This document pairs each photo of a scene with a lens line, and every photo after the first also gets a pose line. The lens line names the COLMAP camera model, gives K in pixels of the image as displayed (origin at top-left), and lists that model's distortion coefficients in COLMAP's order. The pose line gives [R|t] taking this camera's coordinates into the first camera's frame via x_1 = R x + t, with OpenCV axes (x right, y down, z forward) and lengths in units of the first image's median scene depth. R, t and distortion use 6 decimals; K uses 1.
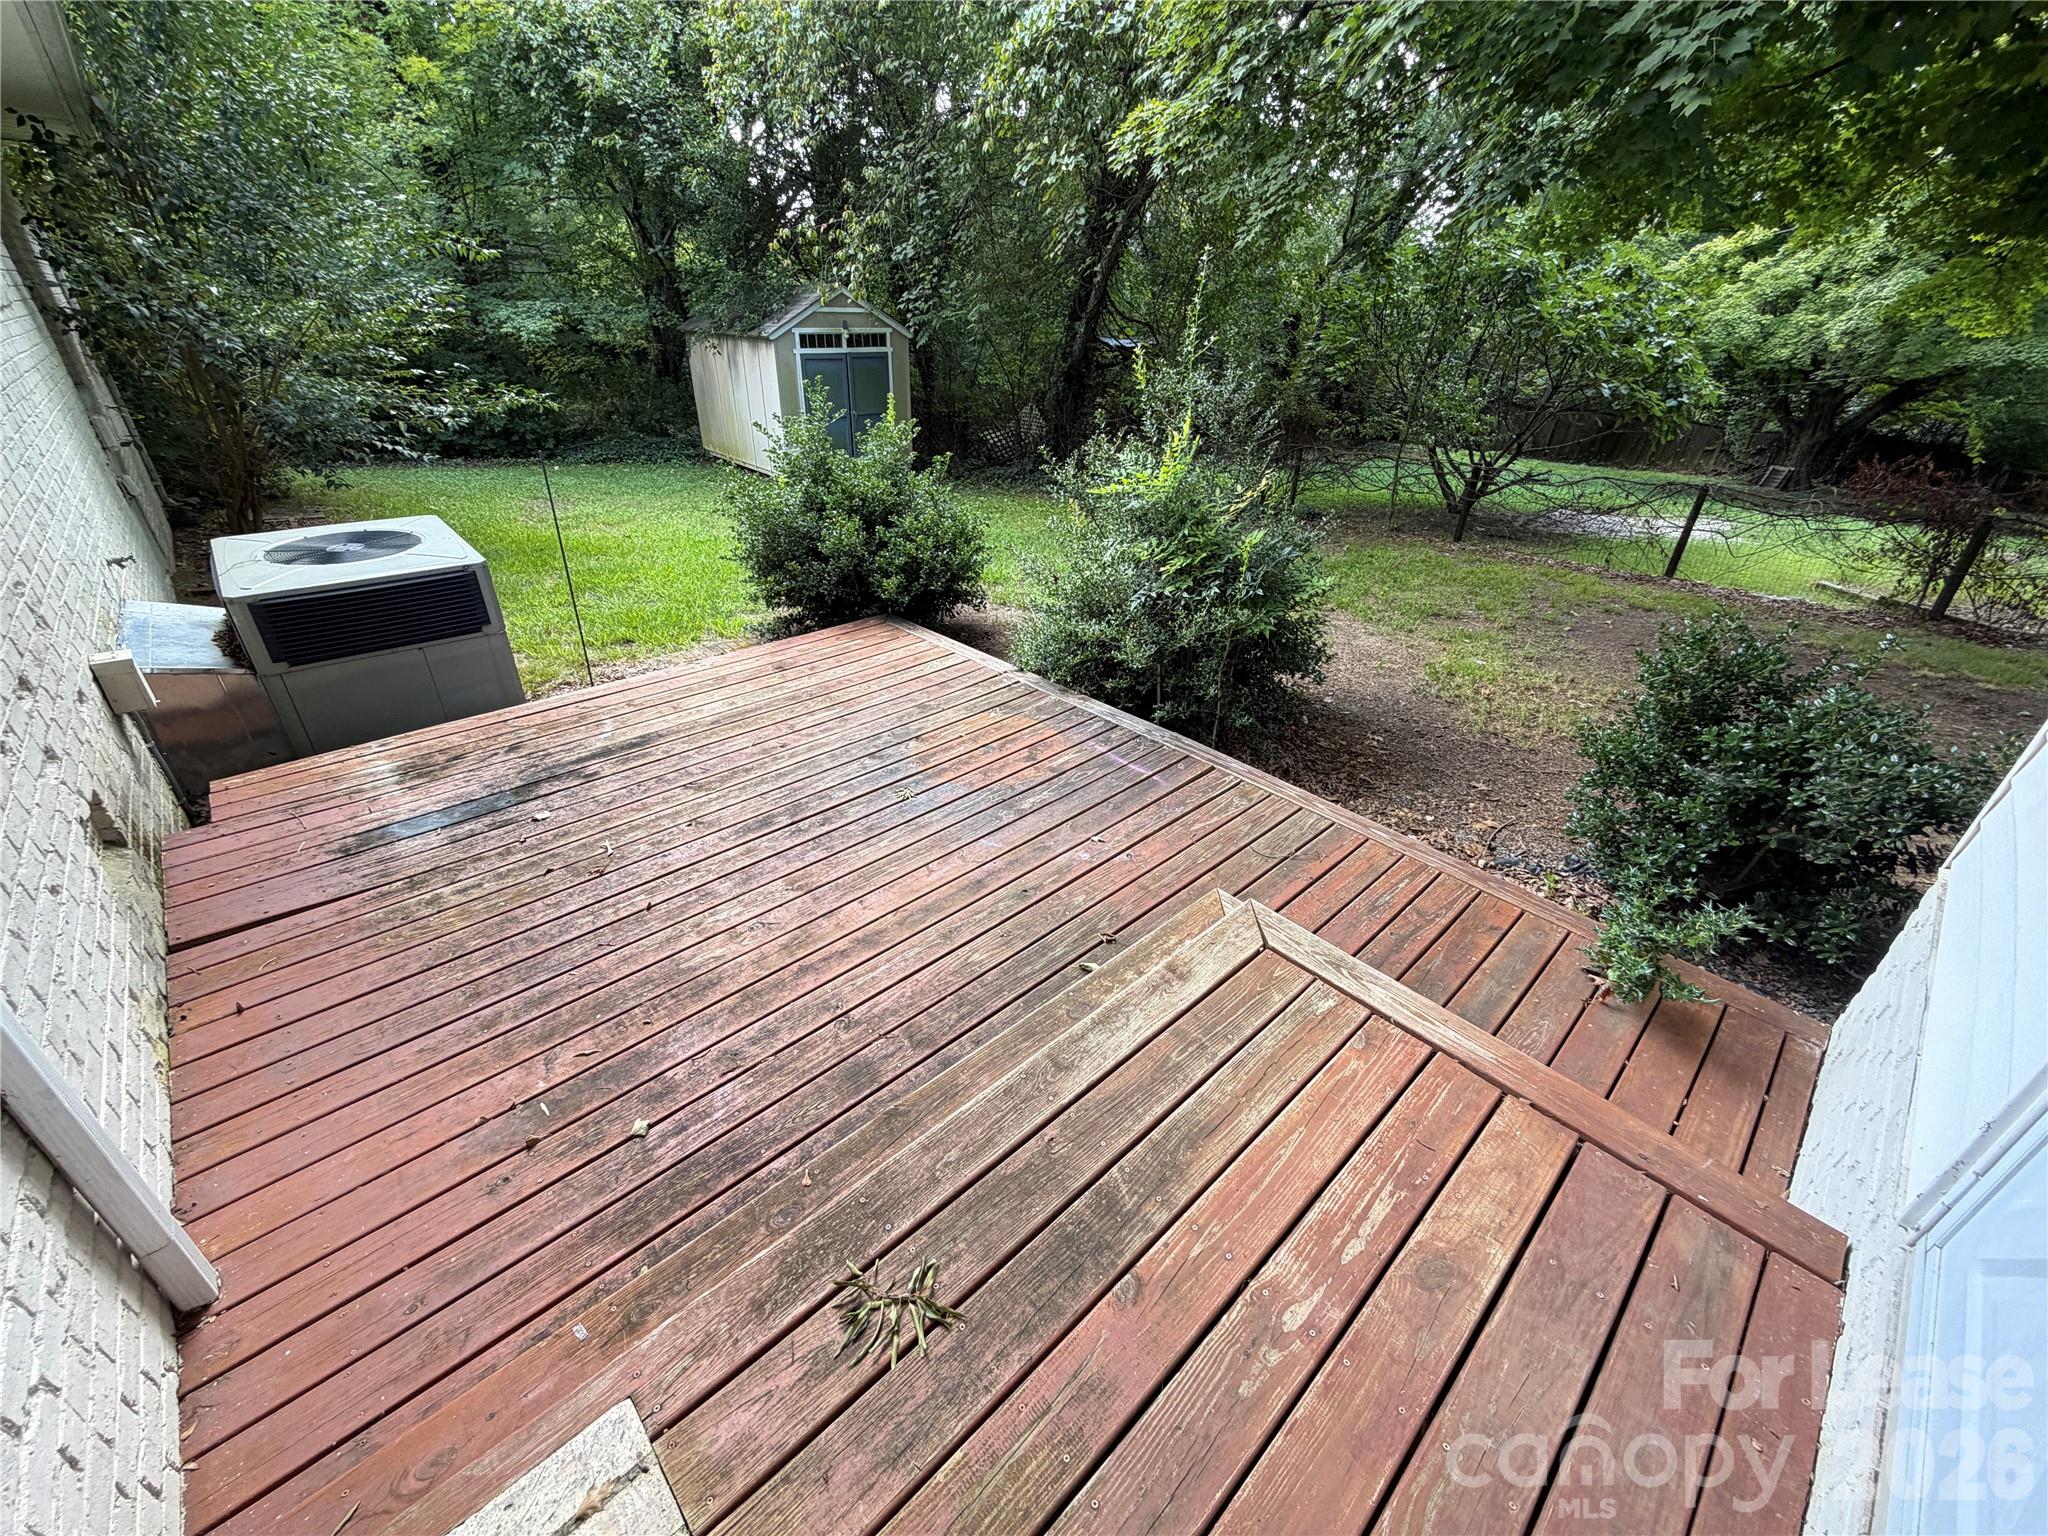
lens RADIAL K [[819.8, 0, 1016.8], [0, 819.8, 766.9], [0, 0, 1]] dist [-0.000252, -0.000033]
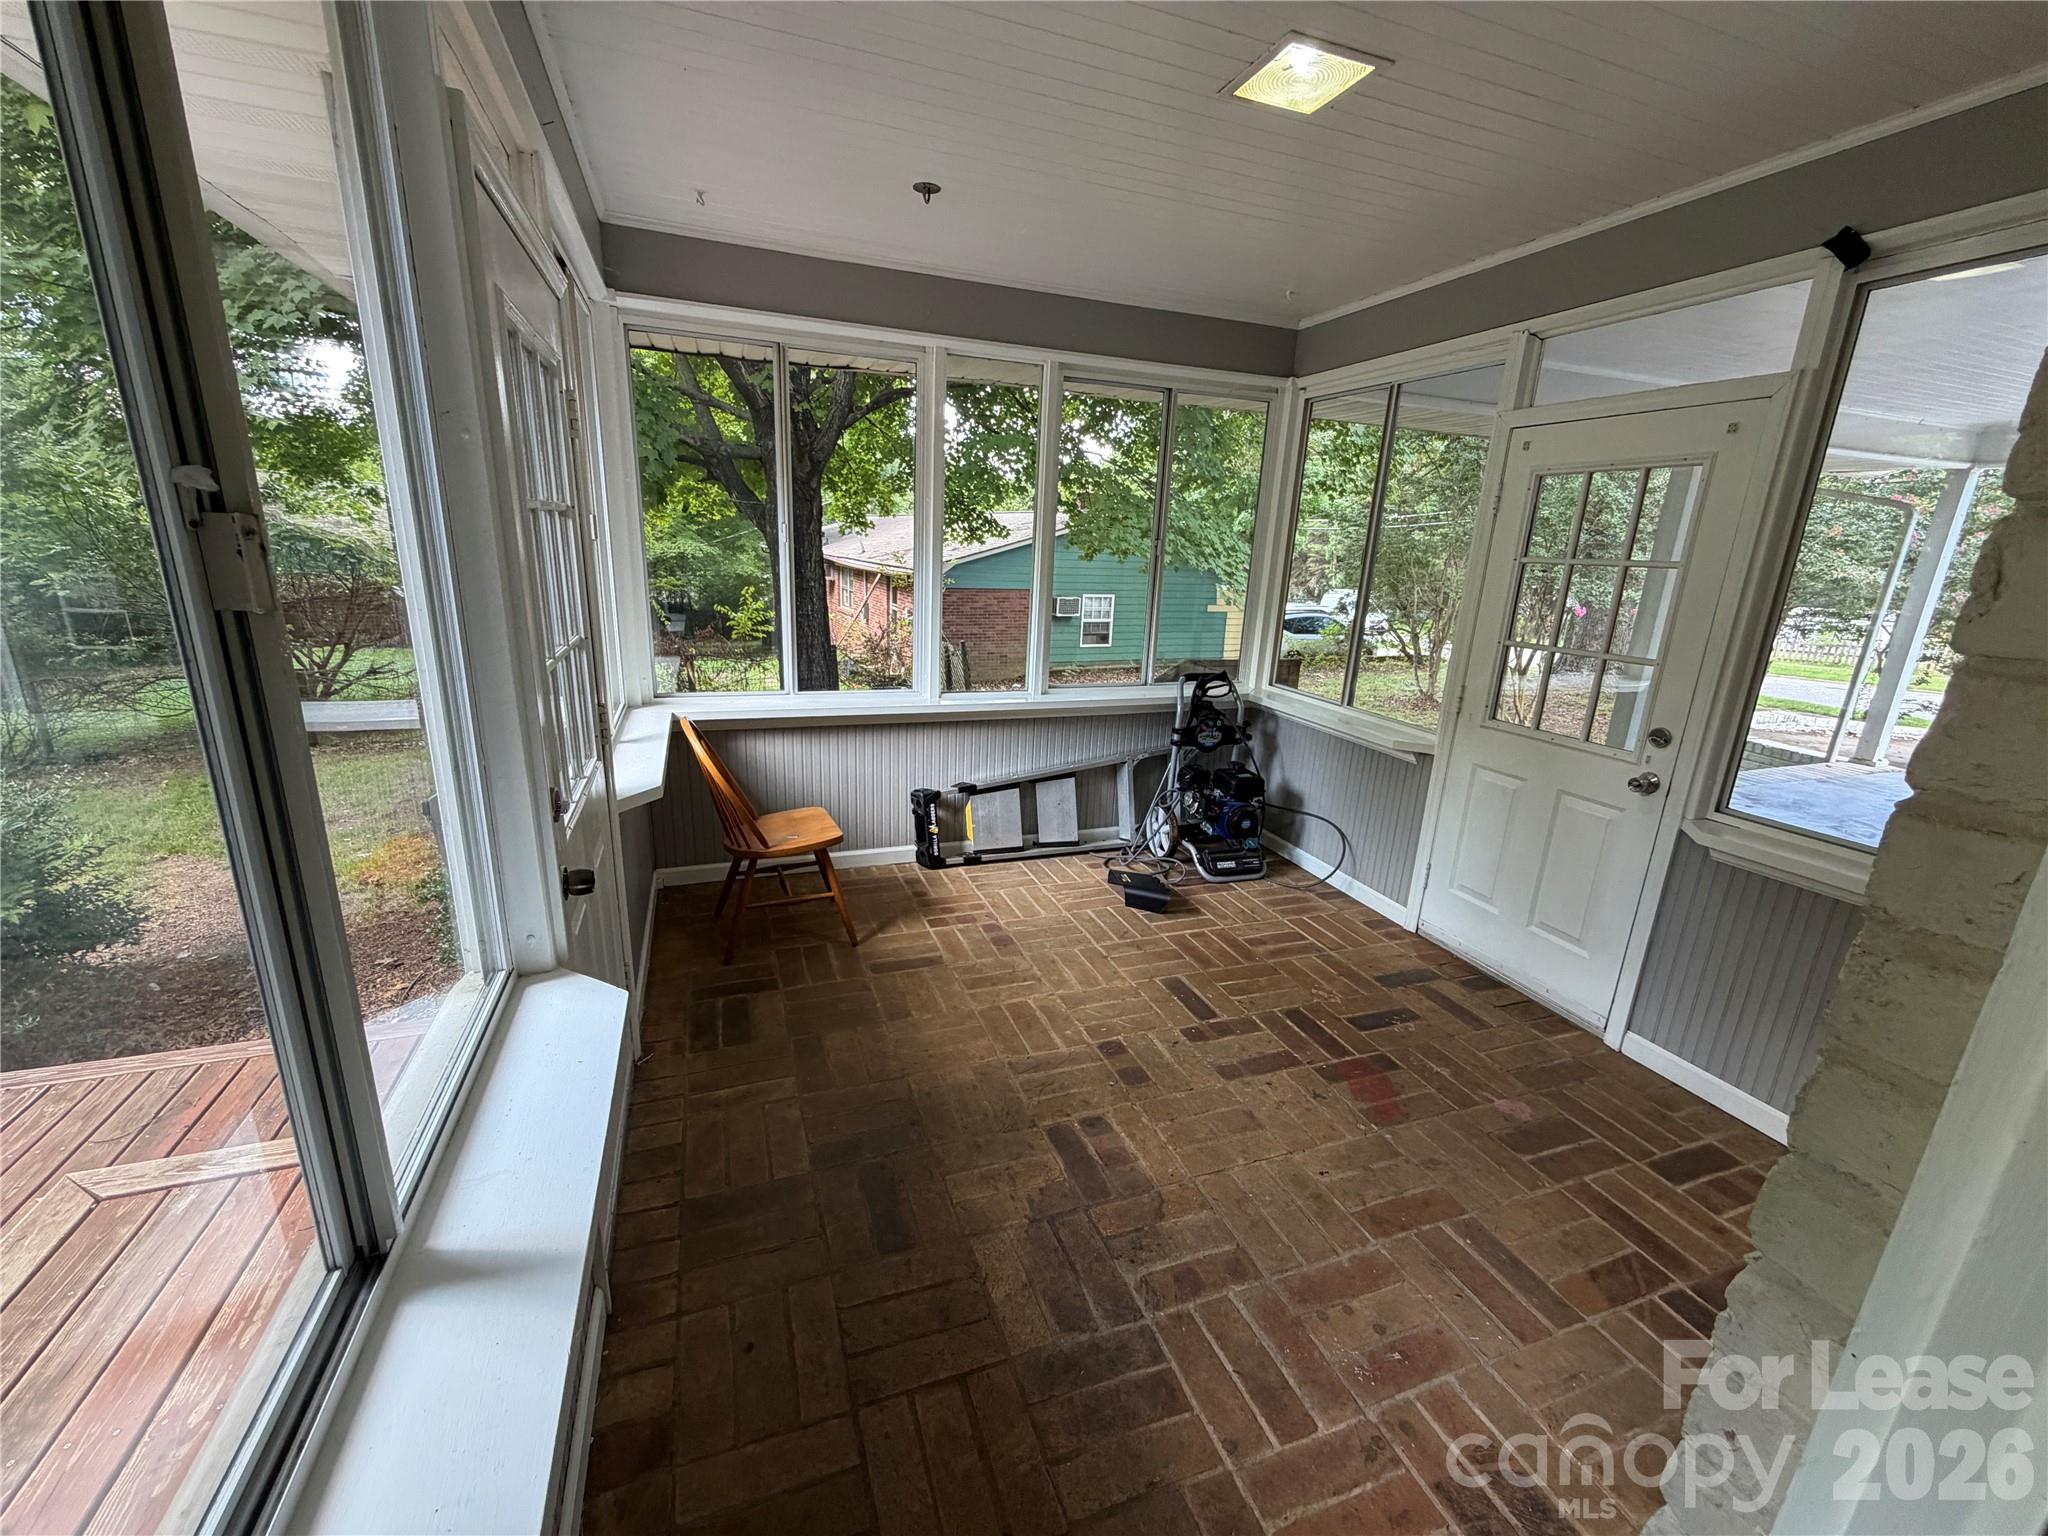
lens RADIAL K [[819.8, 0, 1016.8], [0, 819.8, 766.9], [0, 0, 1]] dist [-0.000252, -0.000033]
pose [[0.382192, -0.255948, 0.887930, -0.011176], [0.427652, 0.900778, 0.075577, 0.072103], [-0.819172, 0.350840, 0.453727, -0.281168]]
